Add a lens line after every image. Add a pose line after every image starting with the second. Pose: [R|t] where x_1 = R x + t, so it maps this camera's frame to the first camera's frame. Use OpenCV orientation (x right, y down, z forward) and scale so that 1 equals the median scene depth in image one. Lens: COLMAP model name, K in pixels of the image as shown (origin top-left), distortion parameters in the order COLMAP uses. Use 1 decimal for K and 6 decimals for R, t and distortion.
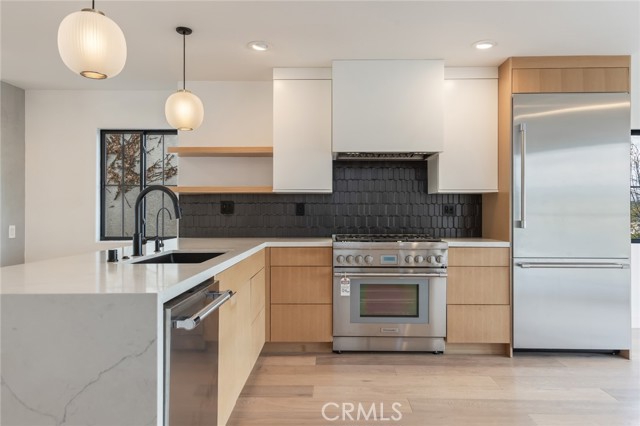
lens RADIAL K [[451.7, 0, 320.0], [0, 451.7, 213.0], [0, 0, 1]] dist [-0.000075, -0.000008]
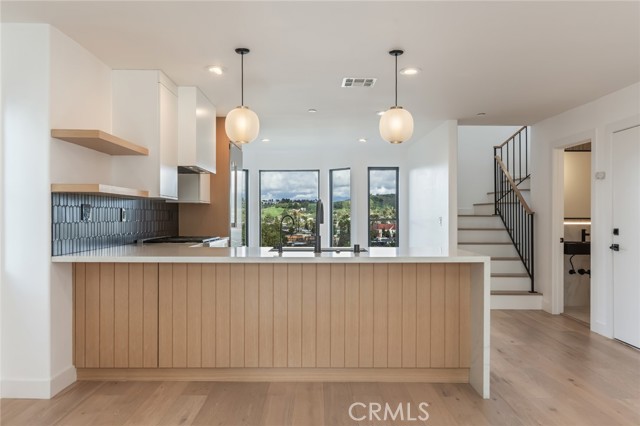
lens RADIAL K [[487.9, 0, 318.5], [0, 487.9, 217.0], [0, 0, 1]] dist [0.001845, 0.002302]
pose [[-0.027772, -0.002388, 0.999611, -1.066539], [-0.002223, 0.999995, 0.002327, -0.006365], [-0.999612, -0.002157, -0.027777, 0.629603]]
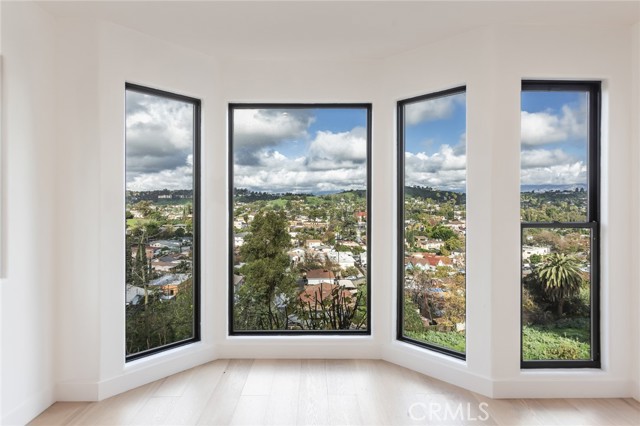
lens RADIAL K [[364.4, 0, 320.0], [0, 364.4, 213.0], [0, 0, 1]] dist [0.002704, 0.000609]
pose [[-0.045137, -0.020209, 0.998776, 0.467626], [-0.004128, 0.999791, 0.020043, -0.019747], [-0.998972, -0.003218, -0.045211, 0.695949]]
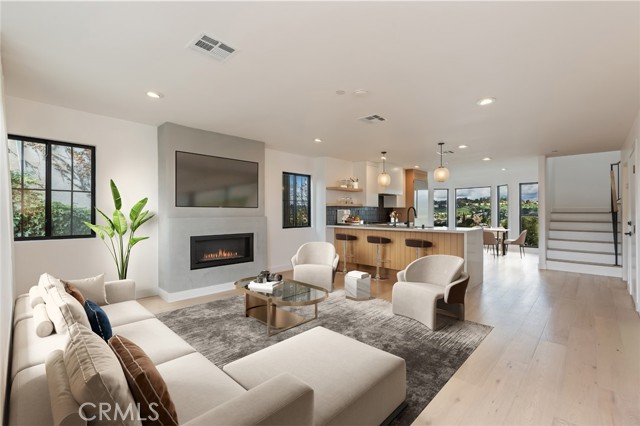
lens RADIAL K [[285.3, 0, 320.0], [0, 285.3, 213.0], [0, 0, 1]] dist [-0.000587, 0.000010]
pose [[0.670436, -0.000991, 0.741967, -1.422571], [-0.000159, 0.999999, 0.001480, -0.008790], [-0.741968, -0.001110, 0.670435, 0.056993]]
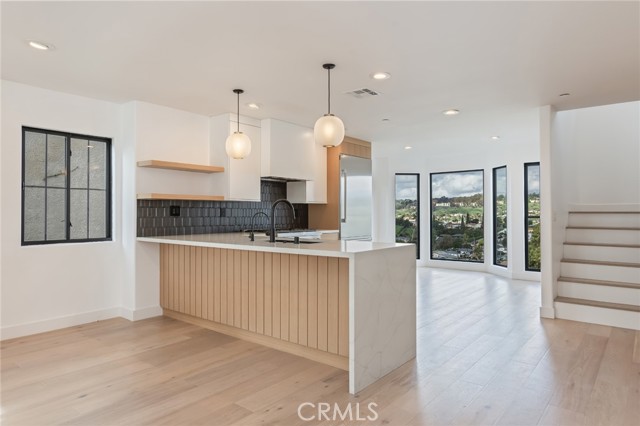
lens RADIAL K [[403.0, 0, 320.0], [0, 403.0, 213.0], [0, 0, 1]] dist [0.005158, 0.001848]
pose [[0.607306, 0.000750, 0.794468, -0.850785], [0.000956, 0.999998, -0.001675, -0.004473], [-0.794468, 0.001777, 0.607304, 0.013188]]
